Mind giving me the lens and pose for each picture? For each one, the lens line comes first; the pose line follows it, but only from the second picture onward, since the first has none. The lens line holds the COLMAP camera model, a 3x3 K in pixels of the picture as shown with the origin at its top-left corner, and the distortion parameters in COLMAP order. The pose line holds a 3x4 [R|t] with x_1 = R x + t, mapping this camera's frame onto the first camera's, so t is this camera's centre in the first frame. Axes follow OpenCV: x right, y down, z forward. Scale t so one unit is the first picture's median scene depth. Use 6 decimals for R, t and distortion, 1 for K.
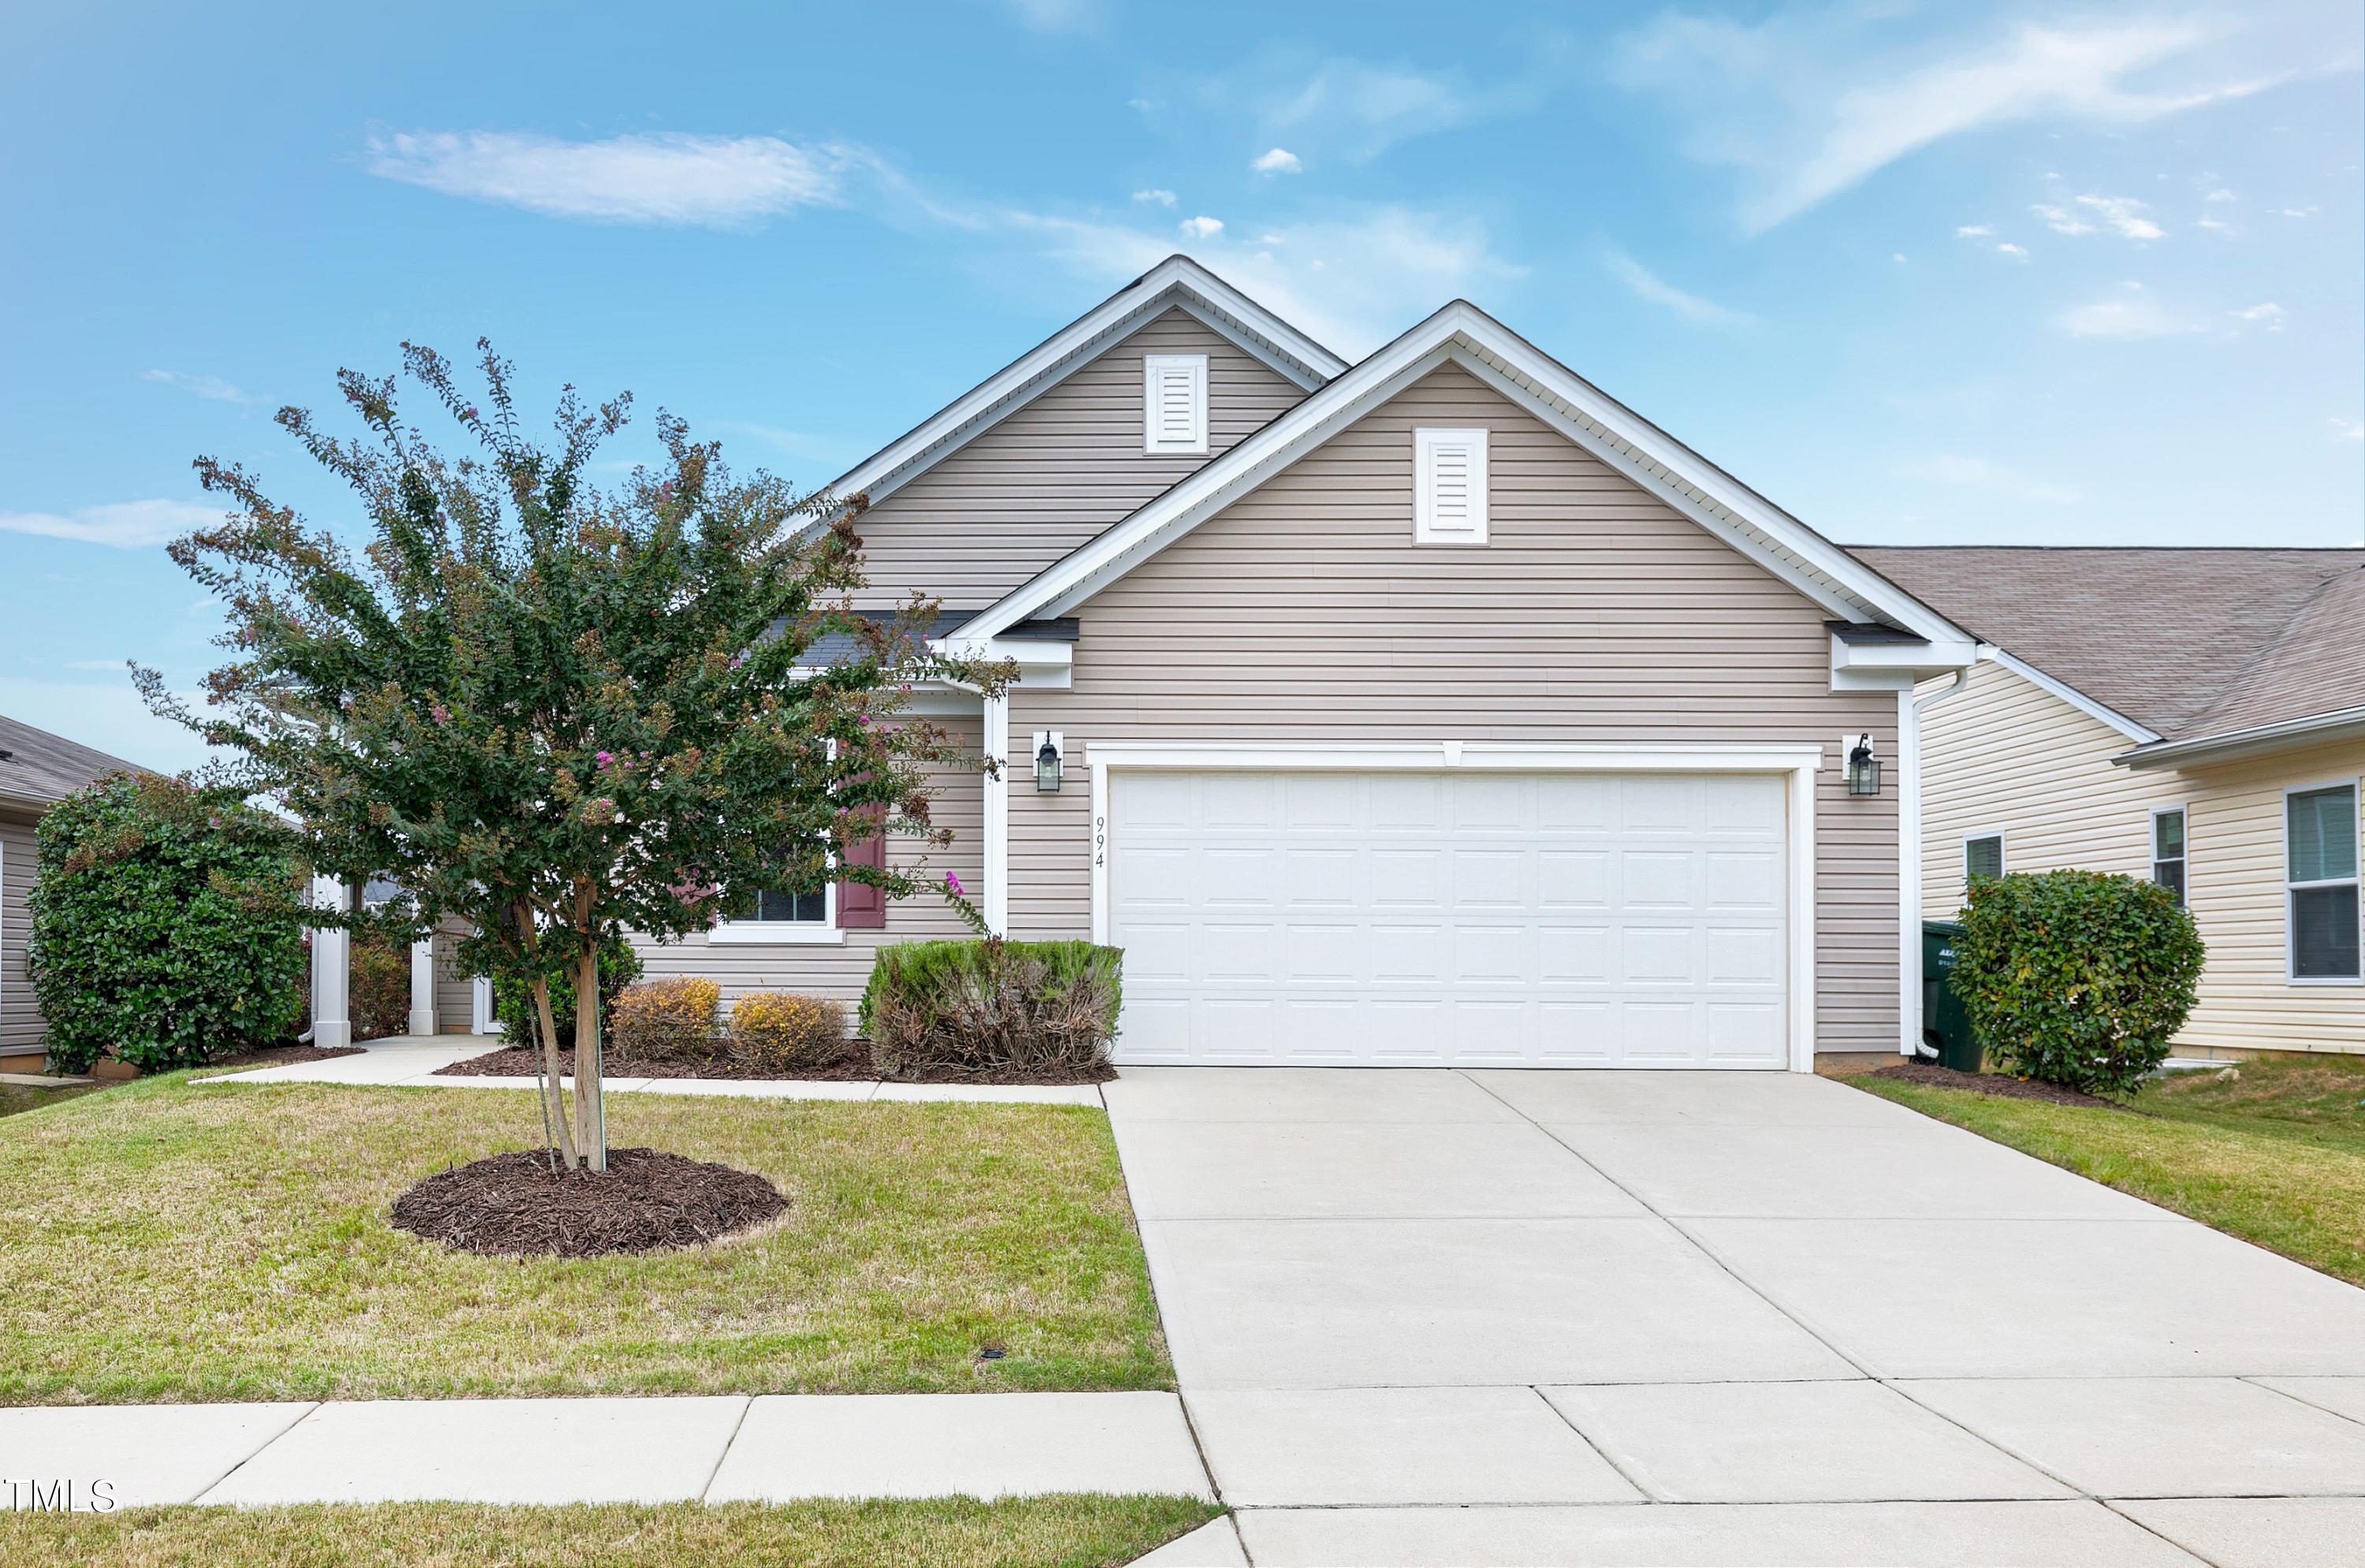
lens RADIAL K [[2211.0, 0, 936.9], [0, 2211.0, 813.8], [0, 0, 1]] dist [0.000633, -0.011044]
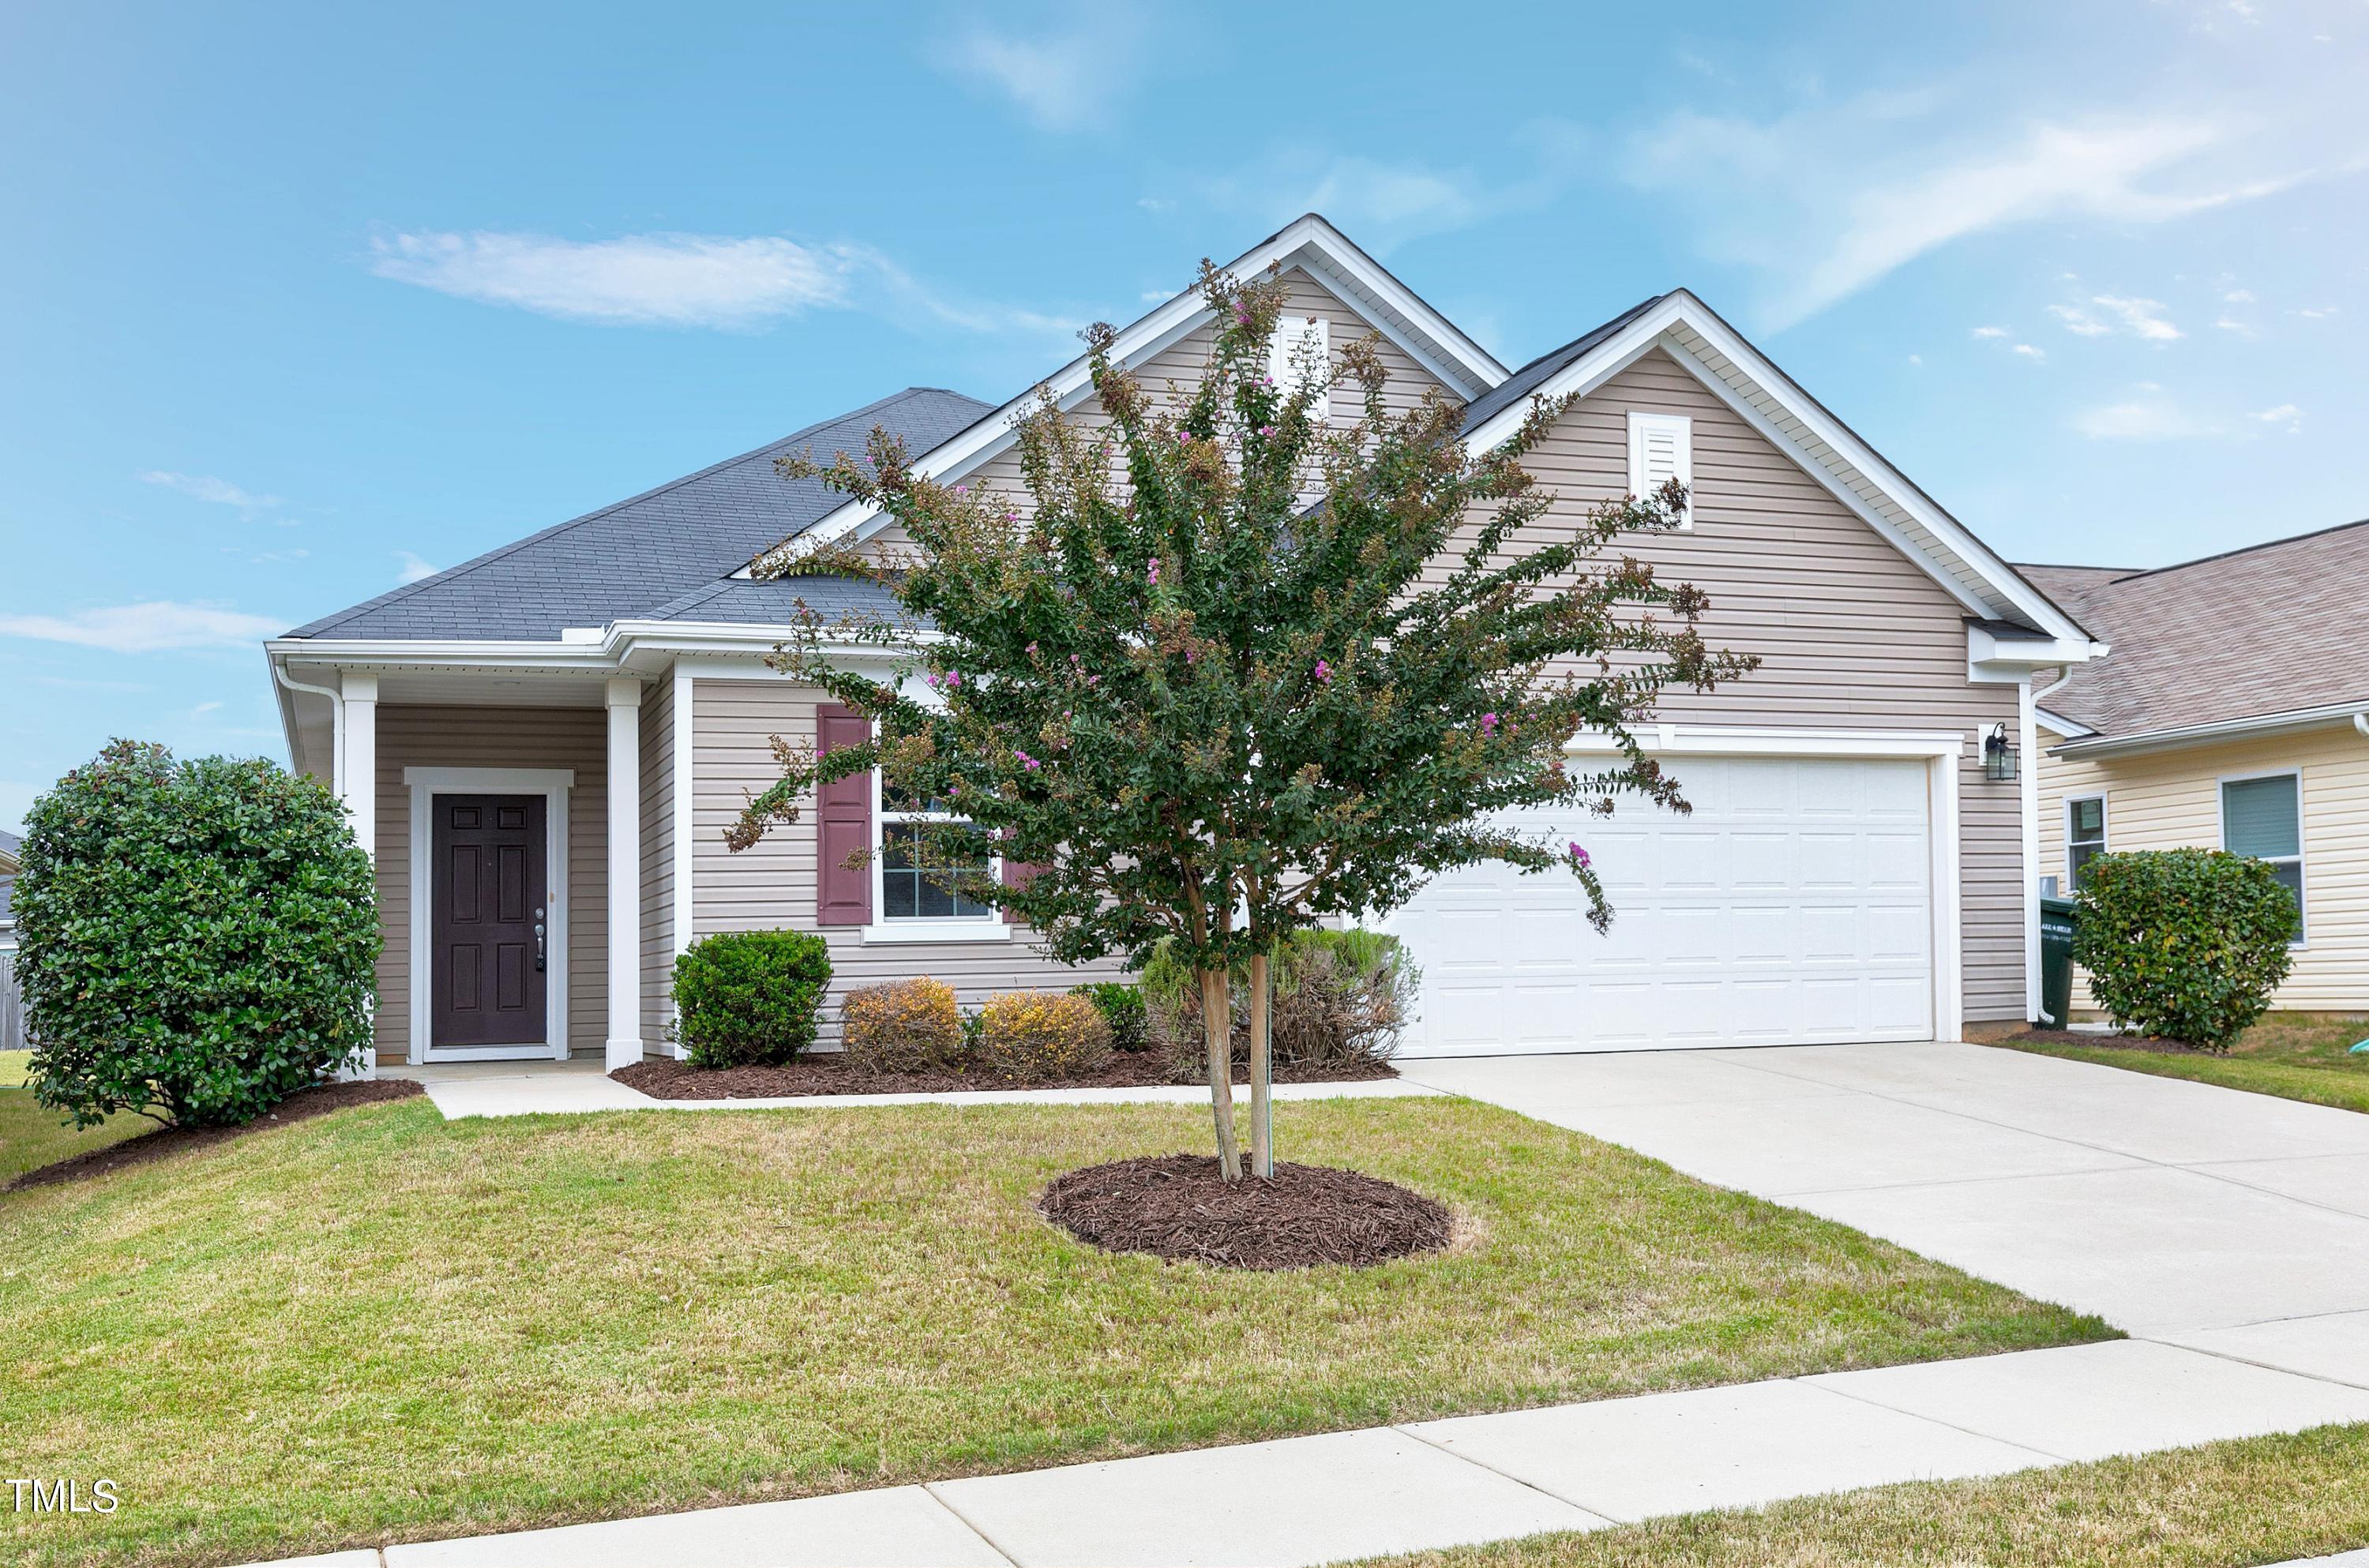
lens RADIAL K [[2436.9, 0, 1184.5], [0, 2436.9, 784.0], [0, 0, 1]] dist [0.004709, 0.014332]
pose [[0.925910, 0.004537, 0.377716, -0.386163], [0.000403, 0.999915, -0.013000, 0.008448], [-0.377744, 0.012189, 0.925830, 0.054694]]
